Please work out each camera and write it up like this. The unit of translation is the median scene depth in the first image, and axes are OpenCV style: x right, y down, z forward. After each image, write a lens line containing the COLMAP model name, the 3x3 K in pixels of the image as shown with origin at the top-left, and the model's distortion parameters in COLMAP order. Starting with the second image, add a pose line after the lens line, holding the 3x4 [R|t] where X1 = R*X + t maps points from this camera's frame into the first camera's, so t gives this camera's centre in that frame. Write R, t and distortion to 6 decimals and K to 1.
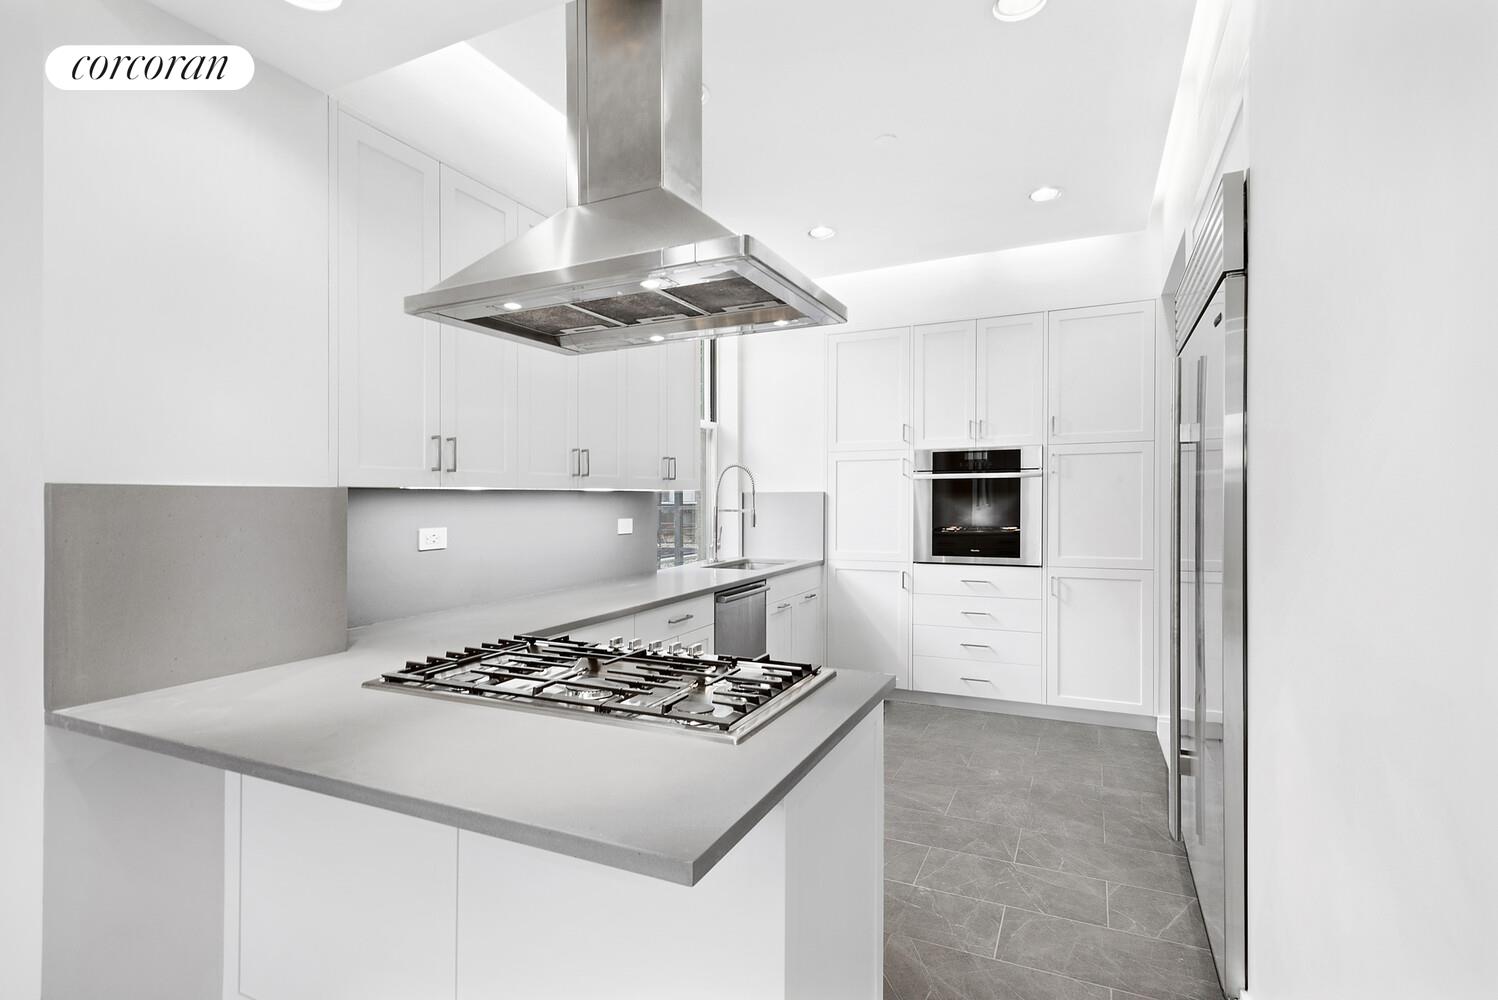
lens RADIAL K [[728.9, 0, 749.0], [0, 728.9, 500.0], [0, 0, 1]] dist [0.000145, -0.000005]
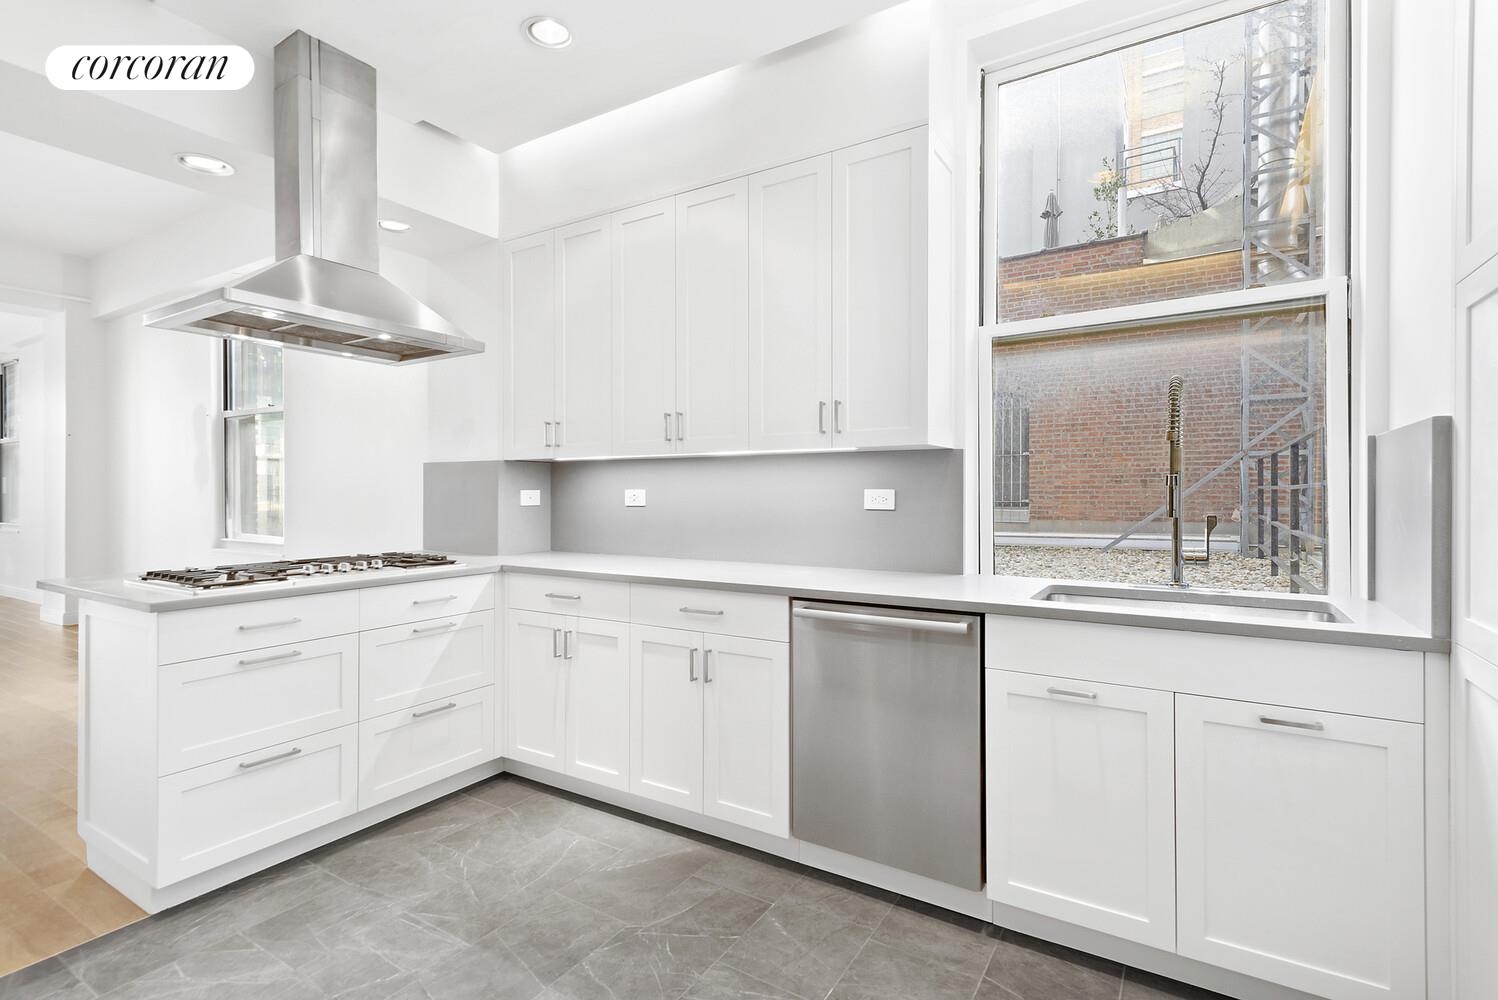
lens RADIAL K [[712.7, 0, 749.0], [0, 712.7, 500.0], [0, 0, 1]] dist [-0.000286, -0.000038]
pose [[-0.114075, 0.015517, -0.993351, 0.580742], [-0.001327, 0.999875, 0.015771, 0.028685], [0.993471, 0.003117, -0.114041, 1.030207]]
